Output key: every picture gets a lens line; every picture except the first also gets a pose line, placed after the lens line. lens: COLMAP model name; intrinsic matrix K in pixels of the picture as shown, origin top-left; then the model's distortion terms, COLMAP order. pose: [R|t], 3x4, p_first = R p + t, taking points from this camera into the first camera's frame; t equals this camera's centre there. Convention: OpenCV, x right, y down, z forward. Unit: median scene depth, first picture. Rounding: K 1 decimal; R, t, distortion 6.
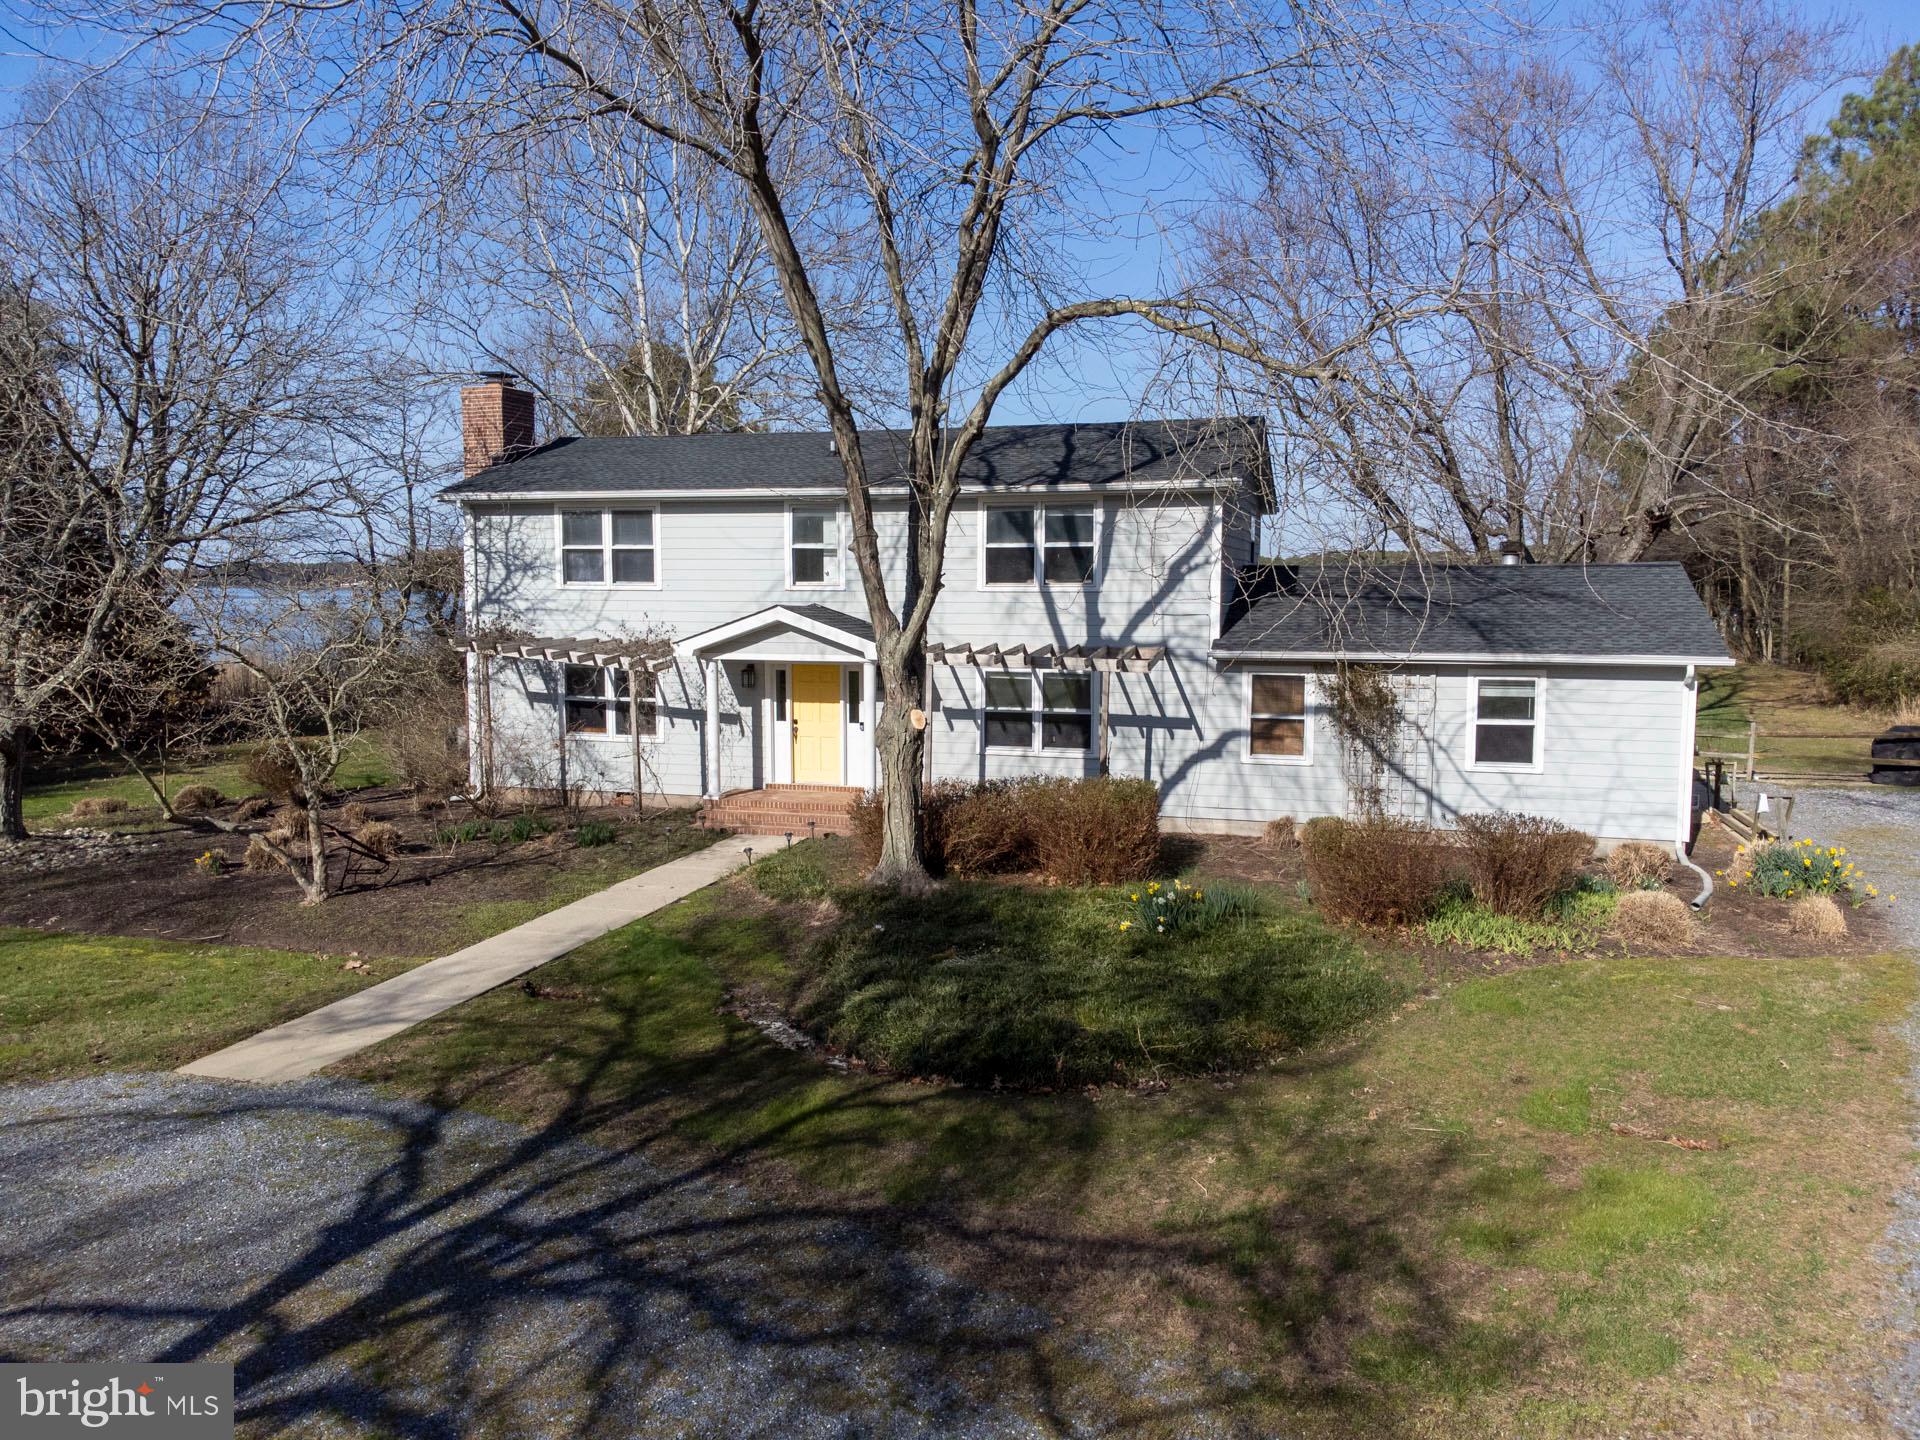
lens RADIAL K [[1451.8, 0, 959.8], [0, 1451.8, 708.9], [0, 0, 1]] dist [0.015698, -0.004671]
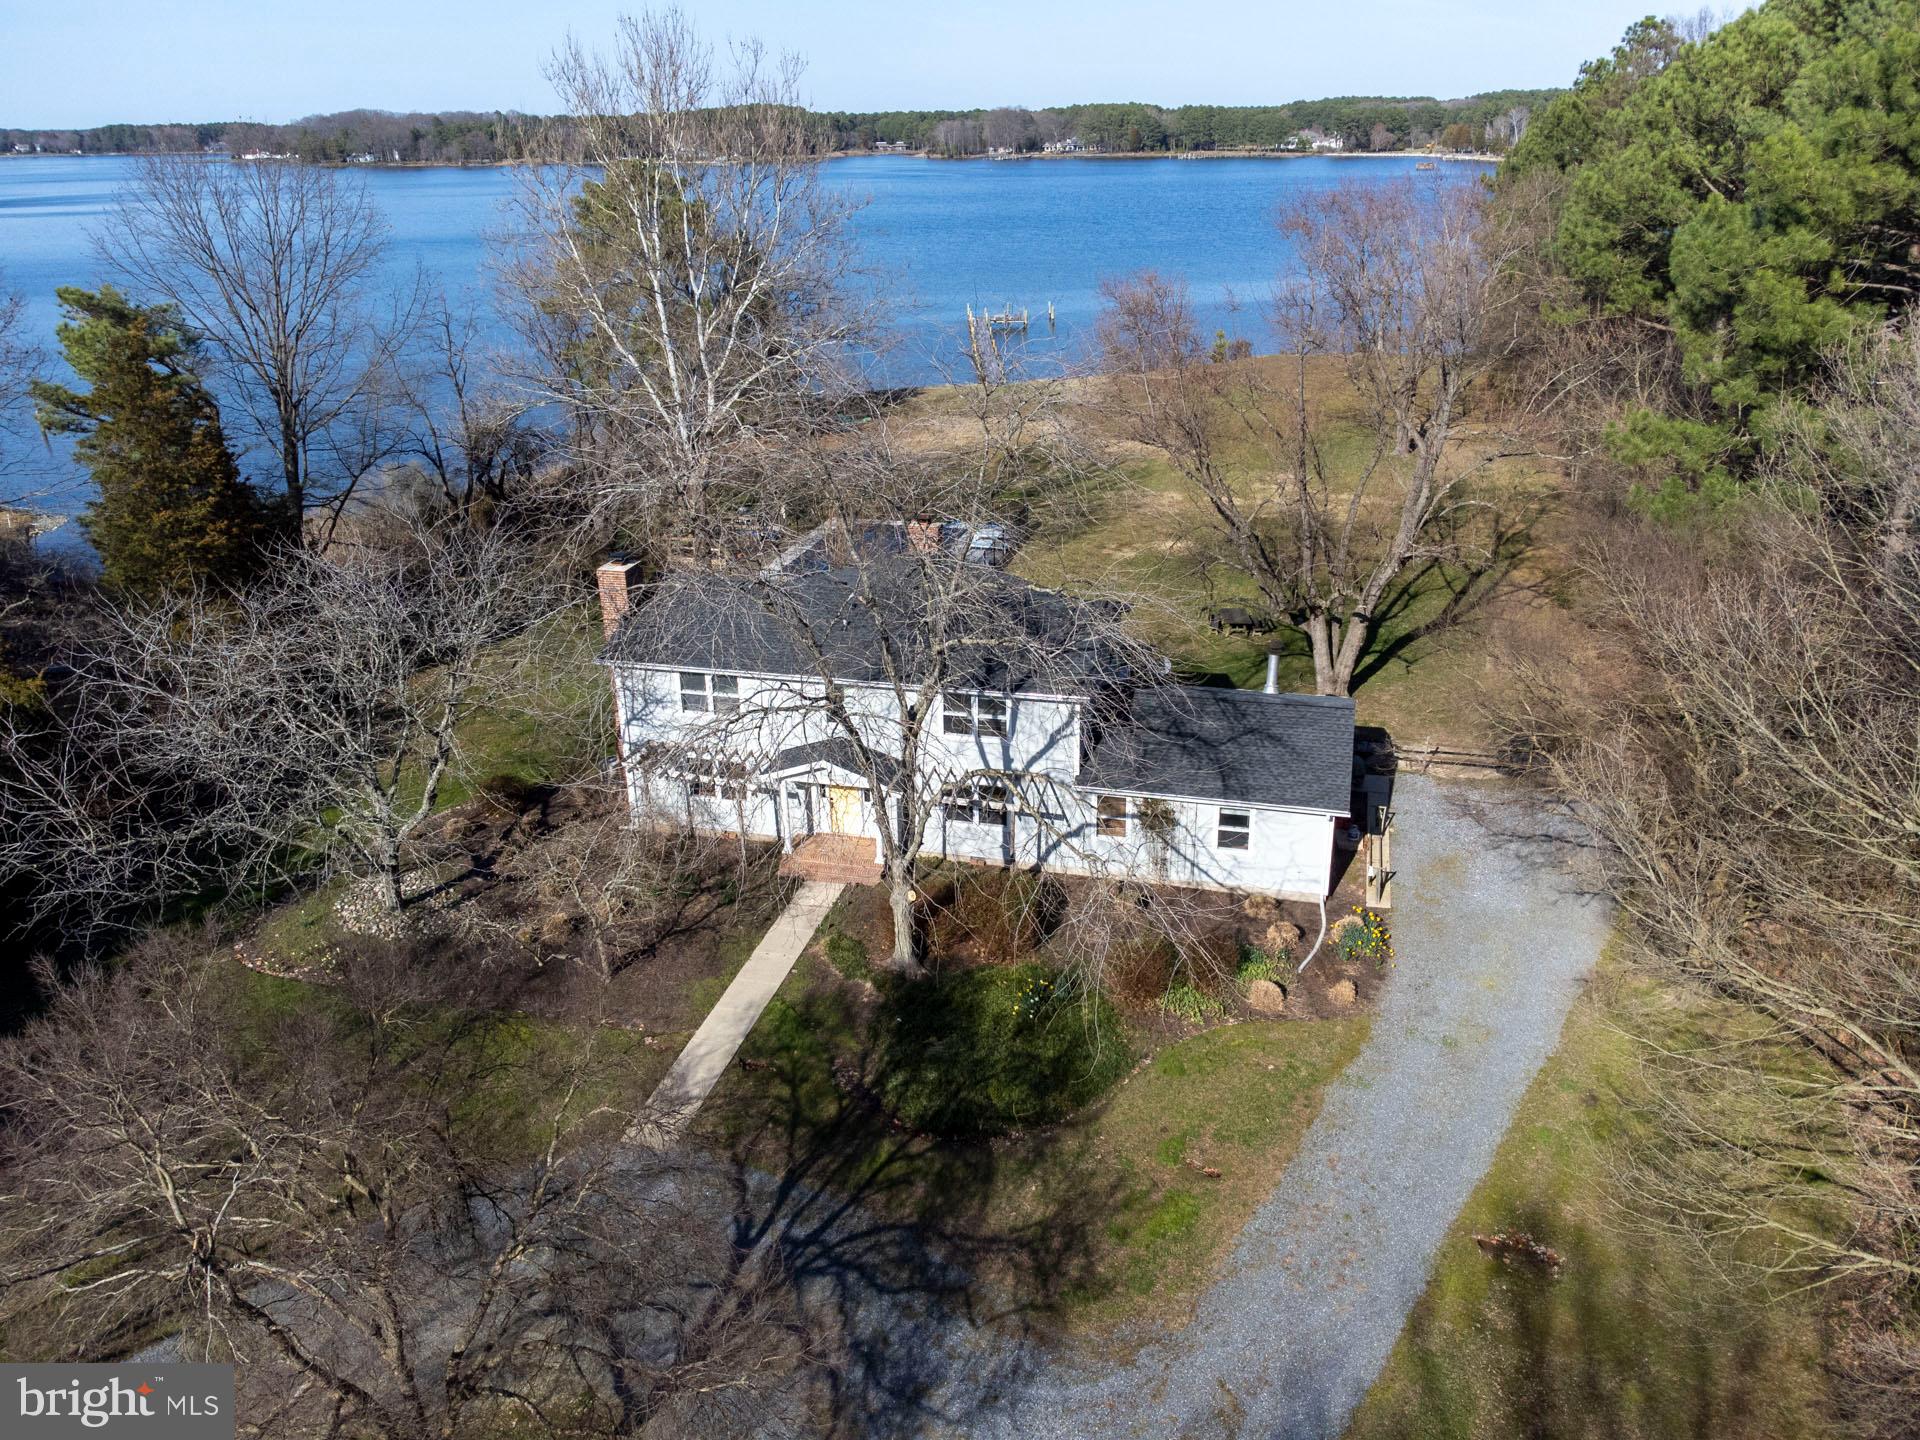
lens RADIAL K [[1451.8, 0, 965.3], [0, 1451.8, 705.8], [0, 0, 1]] dist [0.015698, -0.004671]
pose [[0.999208, -0.030856, 0.025142, 0.001997], [0.022175, 0.956122, 0.292129, -0.658016], [-0.033053, -0.291340, 0.956048, -0.653356]]
